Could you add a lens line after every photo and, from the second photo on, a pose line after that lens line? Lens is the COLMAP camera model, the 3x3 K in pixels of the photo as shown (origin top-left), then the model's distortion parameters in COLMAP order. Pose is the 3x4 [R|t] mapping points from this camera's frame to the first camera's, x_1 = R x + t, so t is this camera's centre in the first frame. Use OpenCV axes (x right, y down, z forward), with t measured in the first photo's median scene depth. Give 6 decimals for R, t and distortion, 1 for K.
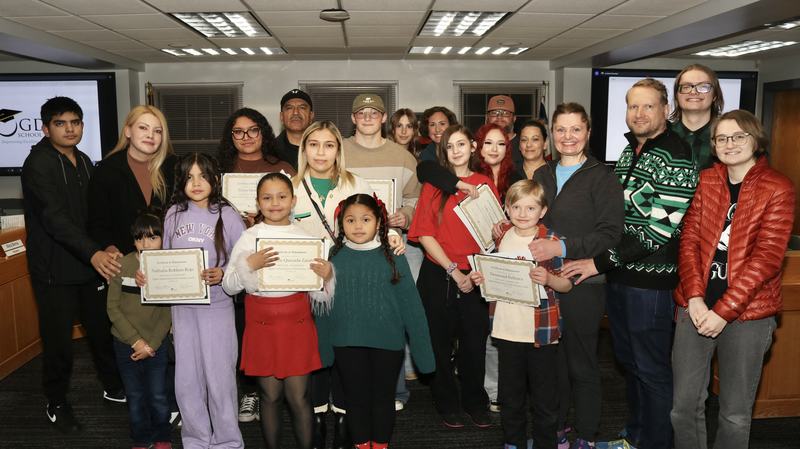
lens RADIAL K [[685.6, 0, 400.0], [0, 685.6, 224.5], [0, 0, 1]] dist [-0.080051, 0.010539]
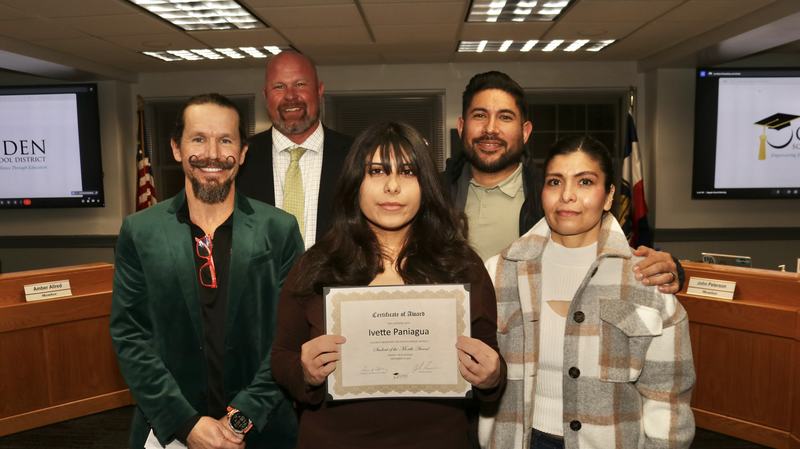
lens RADIAL K [[685.6, 0, 400.0], [0, 685.6, 224.5], [0, 0, 1]] dist [-0.080051, 0.010539]
pose [[0.996082, -0.001826, -0.088411, 0.016984], [-0.001017, 0.999484, -0.032099, -0.029655], [0.088424, 0.032063, 0.995567, 0.231546]]
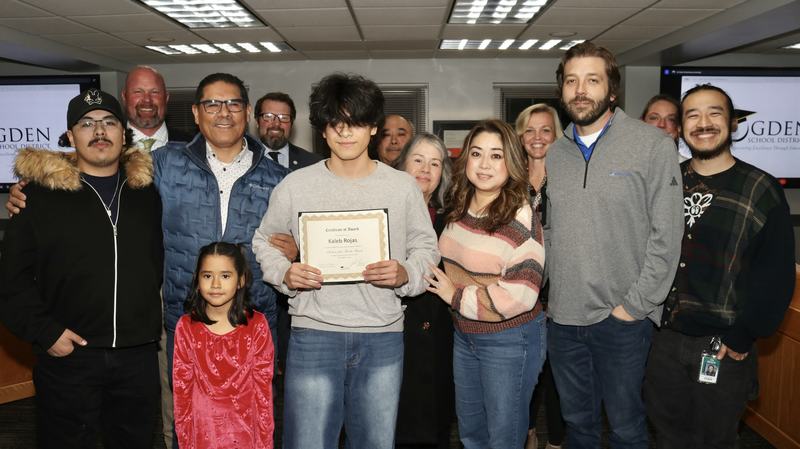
lens RADIAL K [[685.6, 0, 400.0], [0, 685.6, 224.5], [0, 0, 1]] dist [-0.080051, 0.010539]
pose [[0.998037, 0.005070, -0.062429, 0.018309], [-0.006165, 0.999830, -0.017362, -0.021493], [0.062331, 0.017713, 0.997898, 0.170229]]
